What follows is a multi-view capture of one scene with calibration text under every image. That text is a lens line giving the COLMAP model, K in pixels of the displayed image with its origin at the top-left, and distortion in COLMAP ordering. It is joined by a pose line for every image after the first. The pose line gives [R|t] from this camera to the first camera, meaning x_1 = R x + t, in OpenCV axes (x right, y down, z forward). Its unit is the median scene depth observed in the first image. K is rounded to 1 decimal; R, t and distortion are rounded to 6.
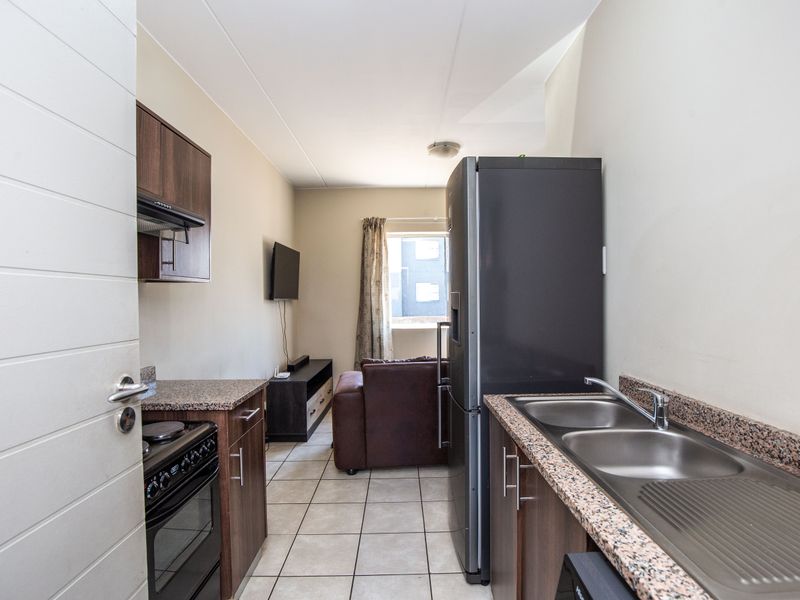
lens RADIAL K [[416.3, 0, 405.2], [0, 416.3, 296.6], [0, 0, 1]] dist [-0.035540, 0.005879]
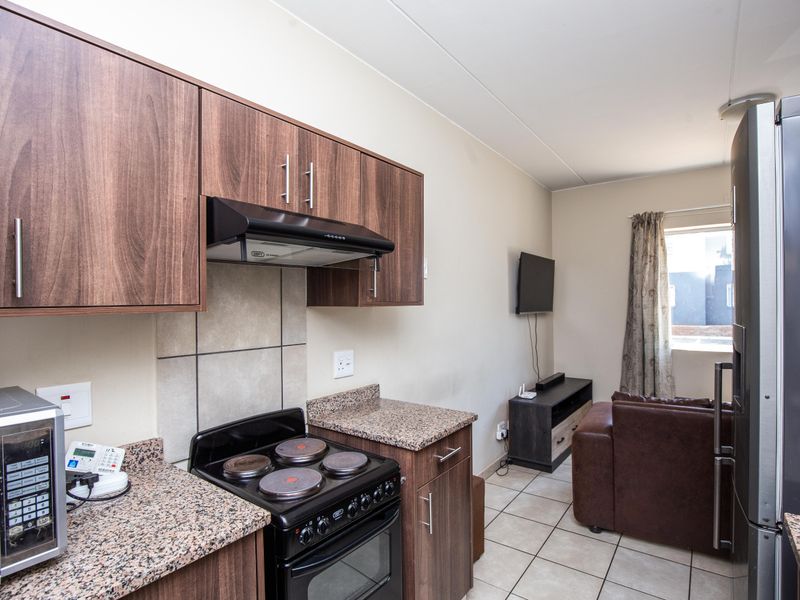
lens RADIAL K [[416.3, 0, 401.2], [0, 416.3, 305.2], [0, 0, 1]] dist [-0.035540, 0.005879]
pose [[0.800293, 0.003678, -0.599598, 0.036979], [0.000403, 0.999978, 0.006671, -0.020275], [0.599609, -0.005580, 0.800273, 0.091837]]
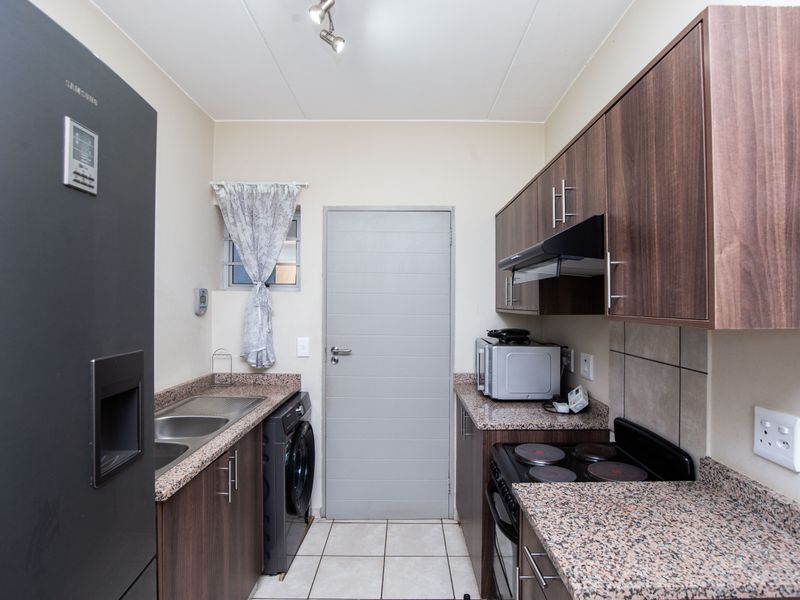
lens RADIAL K [[416.3, 0, 403.1], [0, 416.3, 300.8], [0, 0, 1]] dist [-0.035540, 0.005879]
pose [[-0.999976, 0.006621, 0.001850, -0.607097], [0.006629, 0.999968, 0.004493, -0.084082], [-0.001820, 0.004505, -0.999988, 3.147663]]
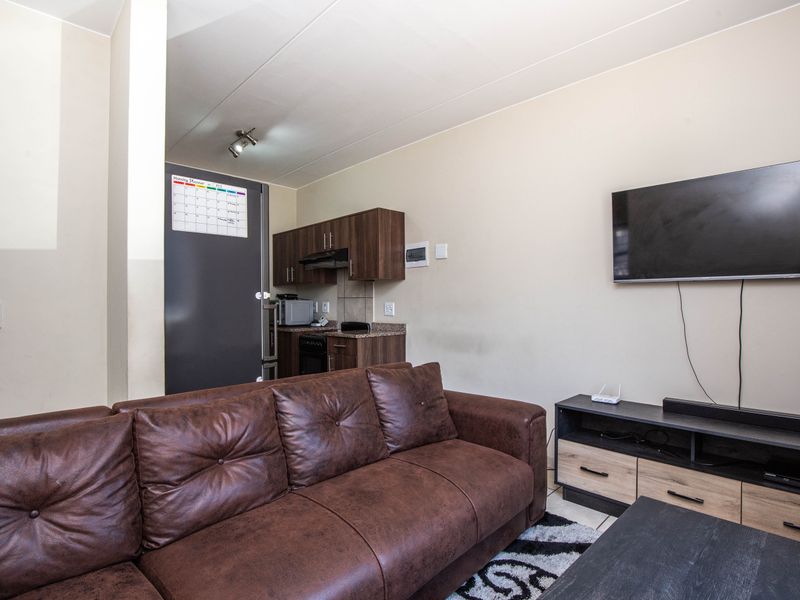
lens RADIAL K [[416.3, 0, 394.6], [0, 416.3, 301.5], [0, 0, 1]] dist [-0.035540, 0.005879]
pose [[-0.708916, 0.011122, -0.705206, 1.803570], [0.009376, 0.999936, 0.006344, 0.225814], [0.705231, -0.002115, -0.708975, 5.571305]]
